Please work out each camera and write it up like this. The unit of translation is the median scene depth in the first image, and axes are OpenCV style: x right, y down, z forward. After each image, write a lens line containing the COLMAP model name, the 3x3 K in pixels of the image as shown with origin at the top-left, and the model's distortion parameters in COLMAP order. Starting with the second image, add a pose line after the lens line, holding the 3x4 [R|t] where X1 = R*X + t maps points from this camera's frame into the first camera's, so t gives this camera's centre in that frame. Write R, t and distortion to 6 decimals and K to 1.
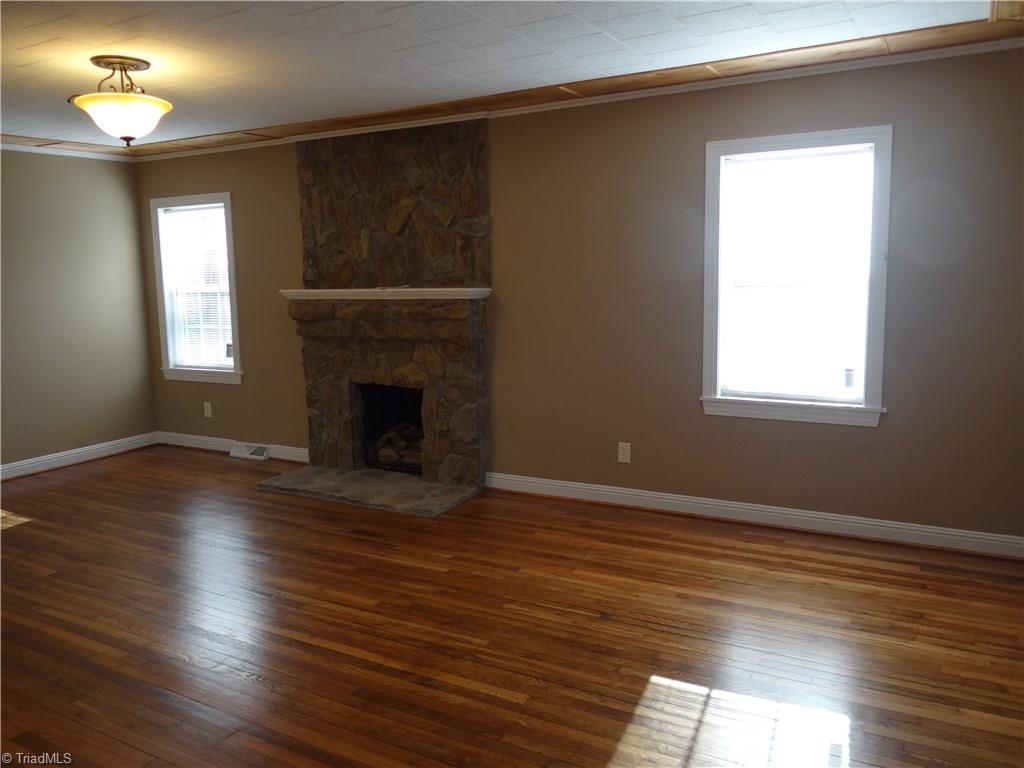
lens RADIAL K [[800.1, 0, 512.0], [0, 800.1, 384.0], [0, 0, 1]] dist [-0.006169, -0.001704]
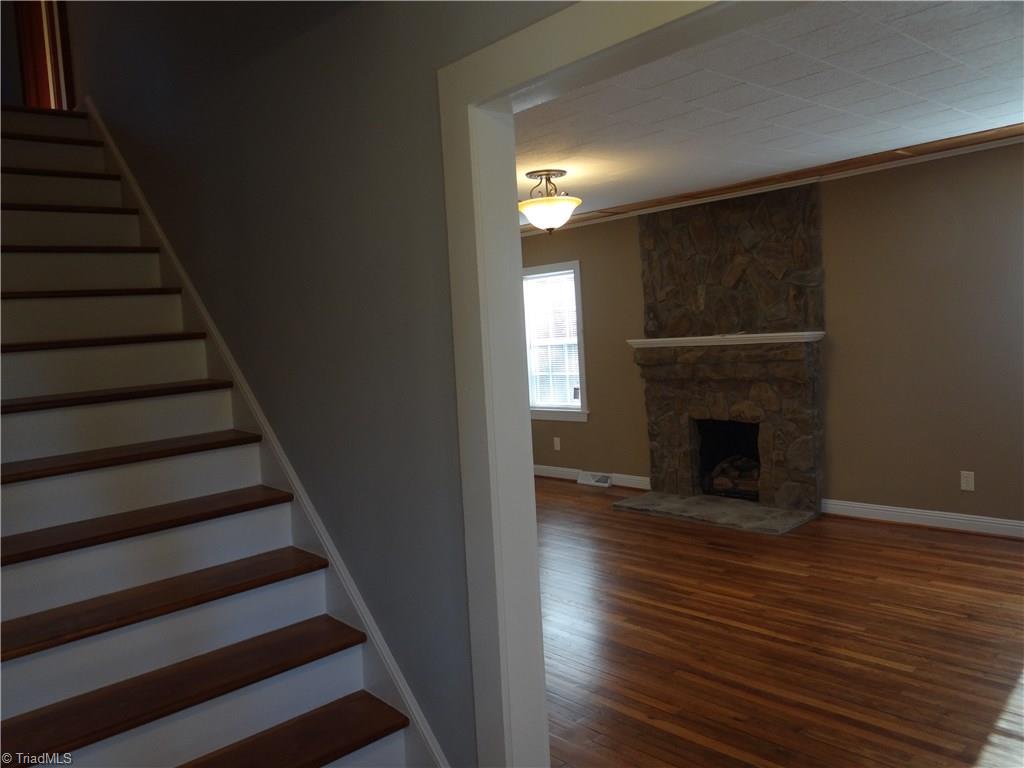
lens RADIAL K [[800.1, 0, 512.0], [0, 800.1, 384.0], [0, 0, 1]] dist [-0.006169, -0.001704]
pose [[0.948742, -0.019777, -0.315433, -0.088304], [0.000064, 0.998052, -0.062383, 0.022231], [0.316052, 0.059166, 0.946895, -0.182674]]
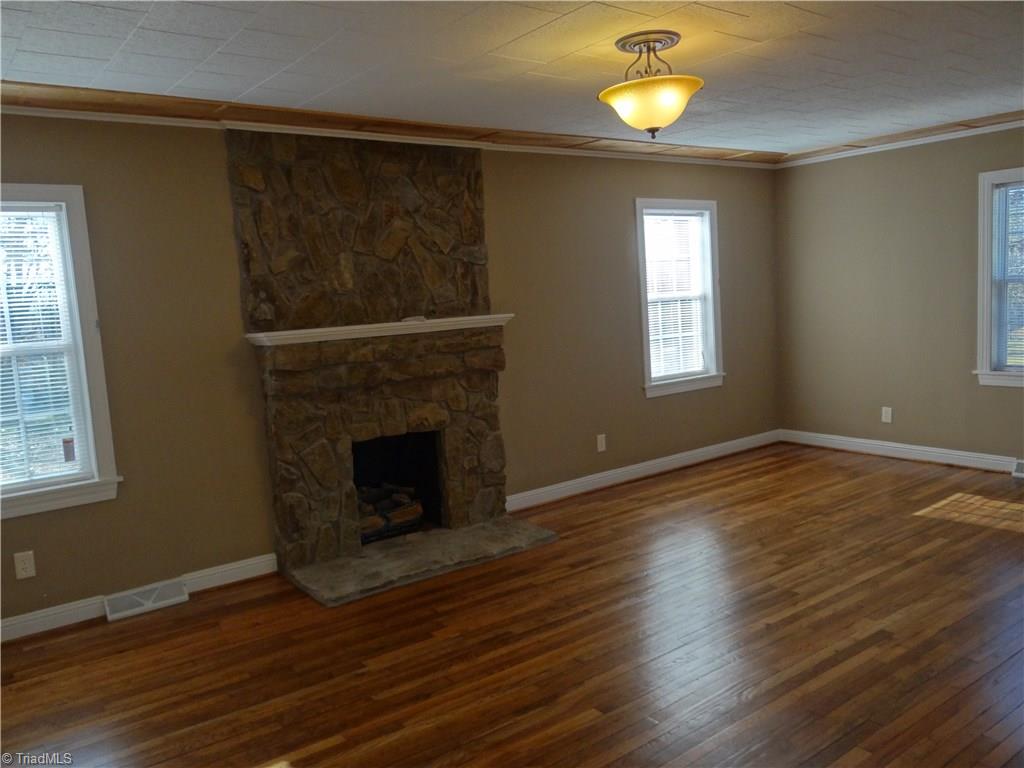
lens RADIAL K [[790.4, 0, 512.0], [0, 790.4, 384.0], [0, 0, 1]] dist [-0.000970, 0.001316]
pose [[0.412489, -0.108259, 0.904507, -0.921558], [0.178098, 0.983337, 0.036475, -0.065245], [-0.893384, 0.146045, 0.424896, 0.559965]]
